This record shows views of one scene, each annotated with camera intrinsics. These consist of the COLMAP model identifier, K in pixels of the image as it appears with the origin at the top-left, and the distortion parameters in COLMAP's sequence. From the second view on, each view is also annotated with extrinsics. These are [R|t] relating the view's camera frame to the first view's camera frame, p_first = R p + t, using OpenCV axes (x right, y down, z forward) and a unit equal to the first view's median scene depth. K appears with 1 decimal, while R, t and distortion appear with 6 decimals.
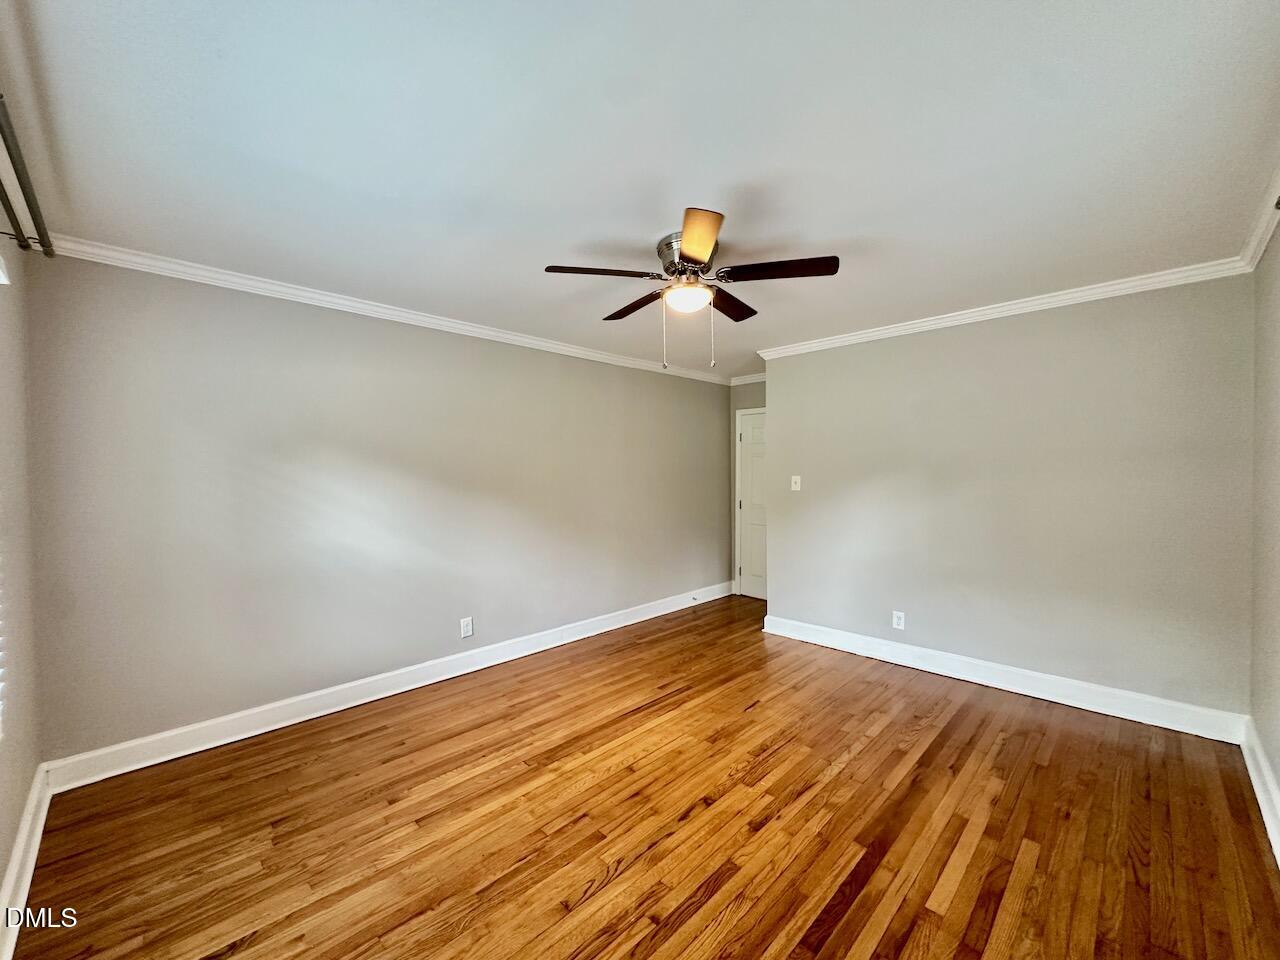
lens RADIAL K [[509.5, 0, 638.8], [0, 509.5, 482.9], [0, 0, 1]] dist [-0.002271, 0.000067]
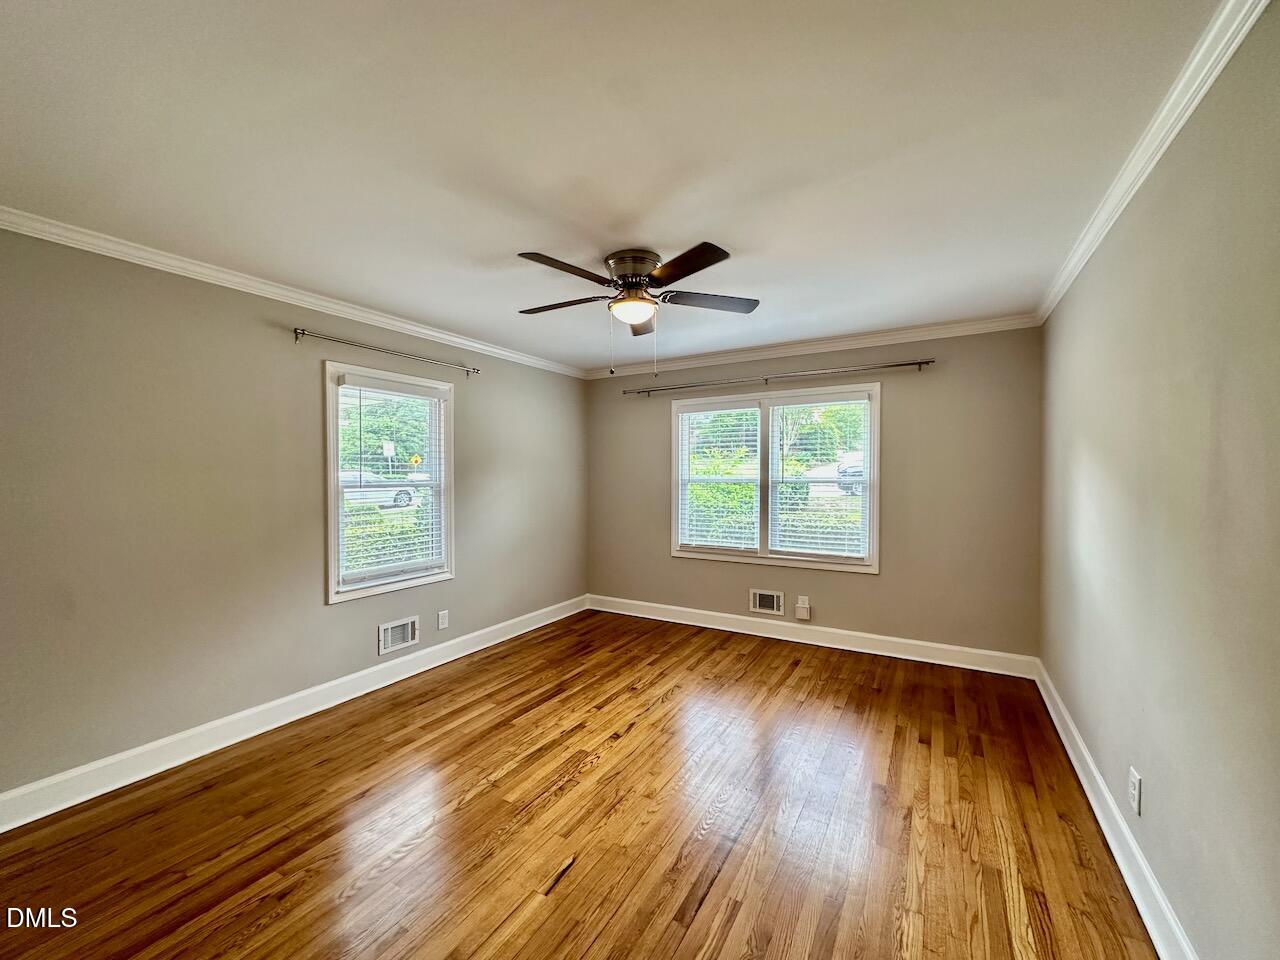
lens RADIAL K [[509.5, 0, 638.8], [0, 509.5, 482.9], [0, 0, 1]] dist [-0.002271, 0.000067]
pose [[-0.967588, 0.012965, -0.252202, 0.407633], [0.003319, 0.999248, 0.038636, -0.048252], [0.252513, 0.036546, -0.966903, 2.307548]]
